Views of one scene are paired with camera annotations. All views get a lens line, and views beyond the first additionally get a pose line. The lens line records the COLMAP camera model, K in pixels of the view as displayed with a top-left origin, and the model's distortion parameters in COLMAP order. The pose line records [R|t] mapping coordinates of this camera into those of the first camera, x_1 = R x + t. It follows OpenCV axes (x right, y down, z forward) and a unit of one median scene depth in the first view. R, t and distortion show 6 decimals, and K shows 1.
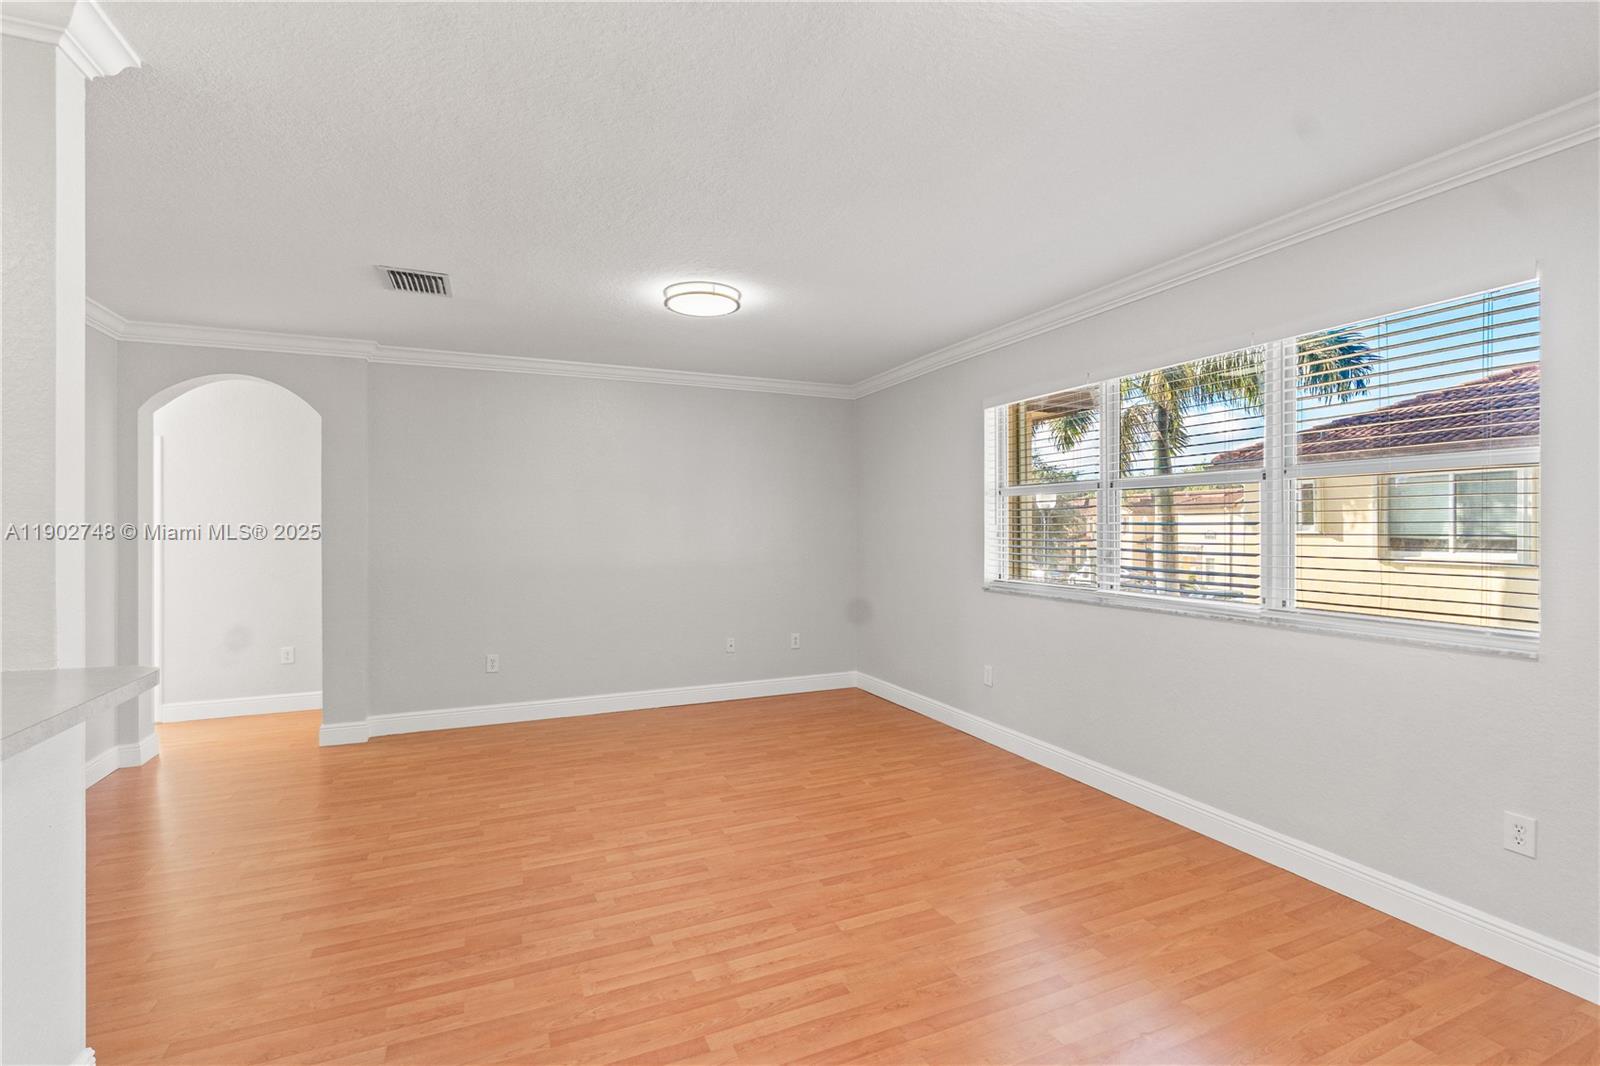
lens RADIAL K [[732.8, 0, 792.7], [0, 732.8, 547.5], [0, 0, 1]] dist [-0.002696, 0.002629]
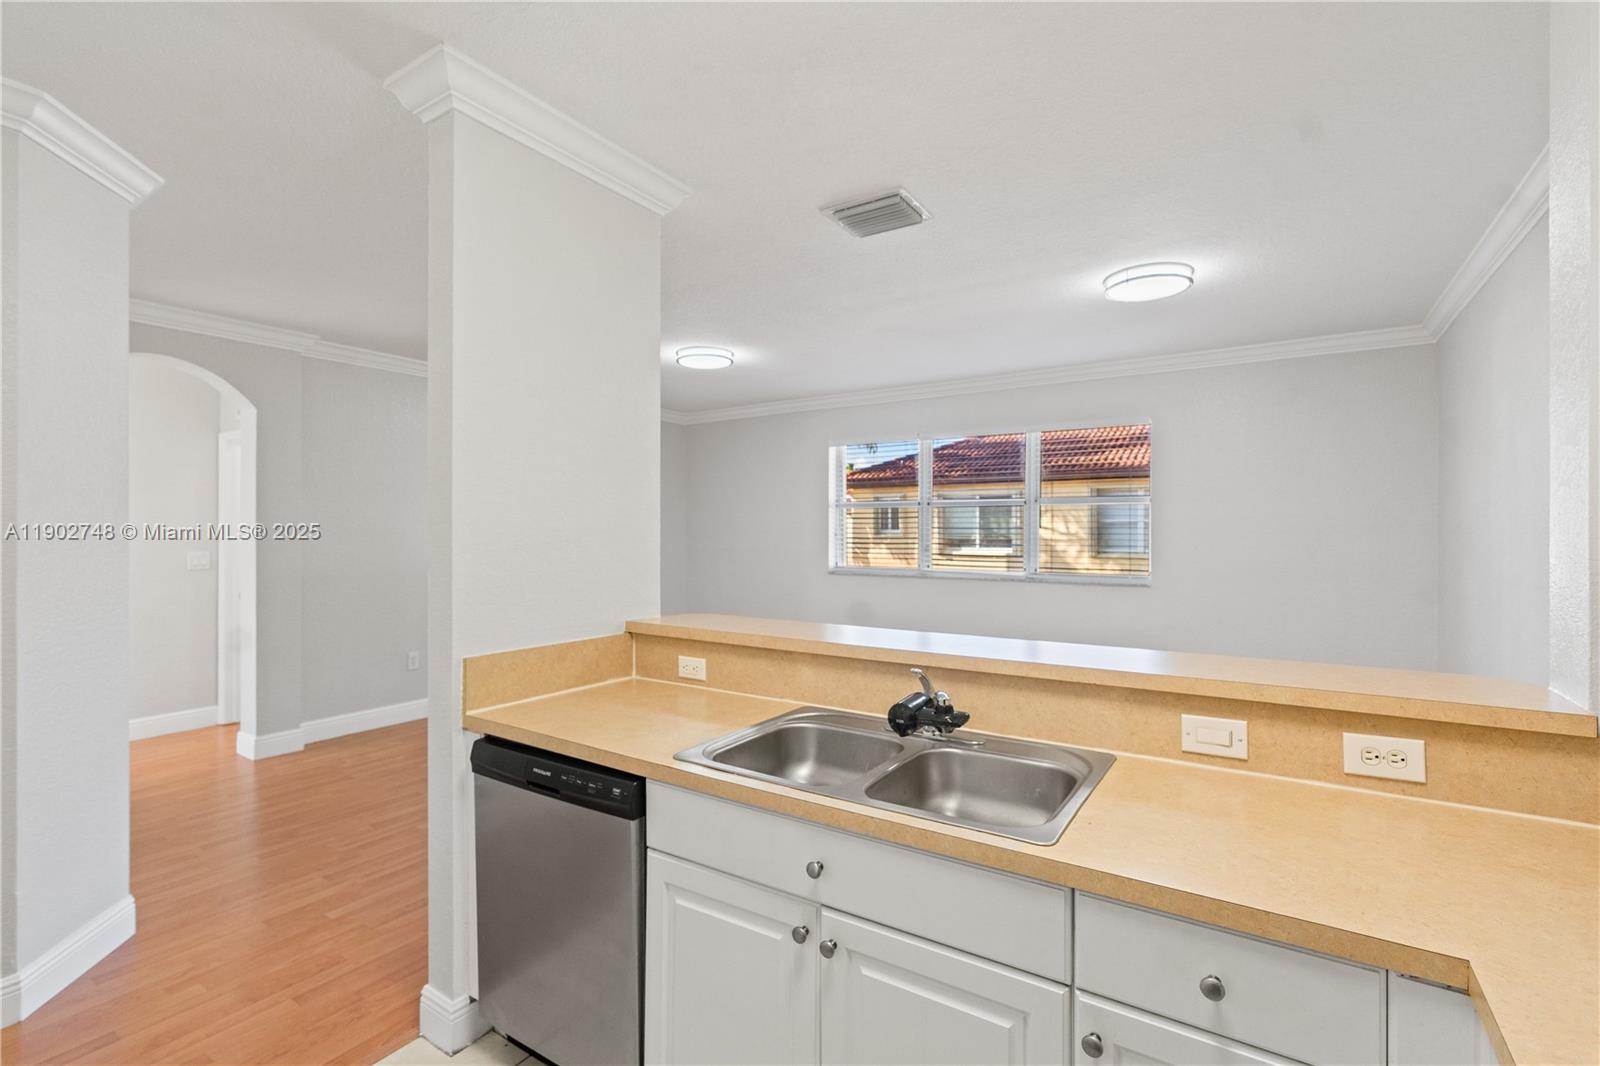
lens RADIAL K [[732.8, 0, 795.9], [0, 732.8, 535.0], [0, 0, 1]] dist [-0.002696, 0.002629]
pose [[0.838165, 0.000354, 0.545417, -0.739415], [0.011752, 0.999756, -0.018709, 0.011139], [-0.545291, 0.022091, 0.837956, -0.219010]]
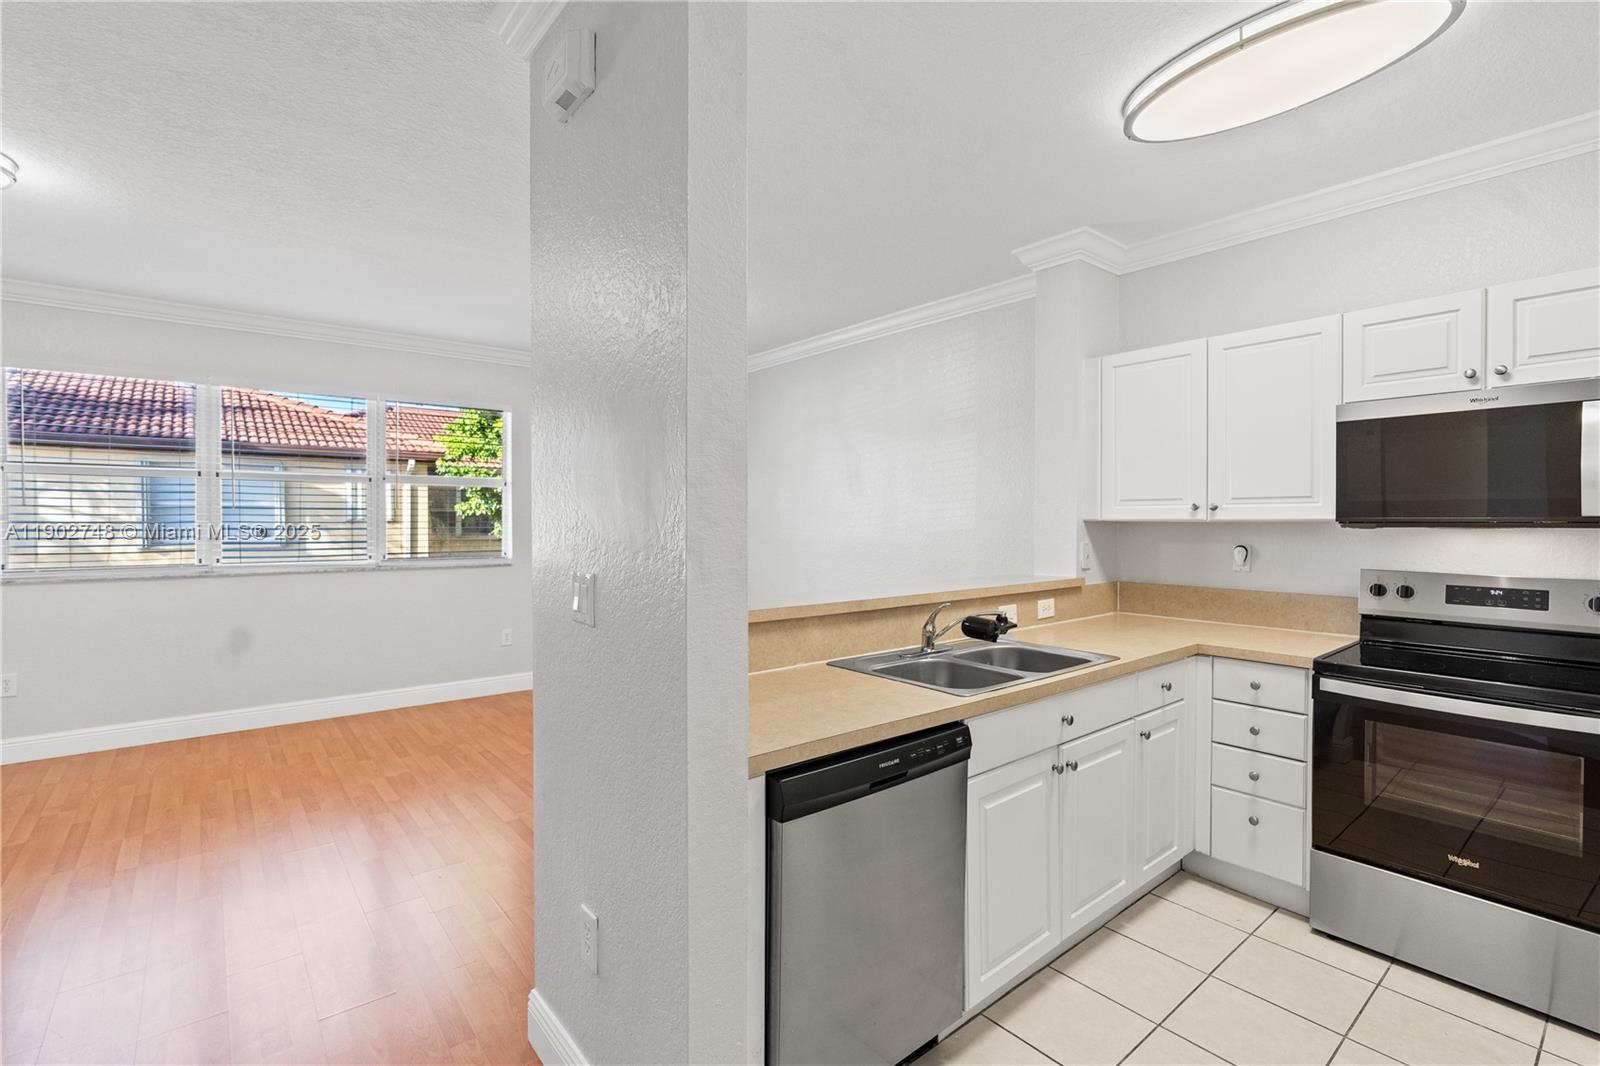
lens RADIAL K [[732.8, 0, 804.9], [0, 732.8, 530.6], [0, 0, 1]] dist [-0.002696, 0.002629]
pose [[-0.287177, -0.012137, 0.957801, -1.024768], [0.025695, 0.999462, 0.020369, 0.005012], [-0.957533, 0.030460, -0.286710, 0.450732]]
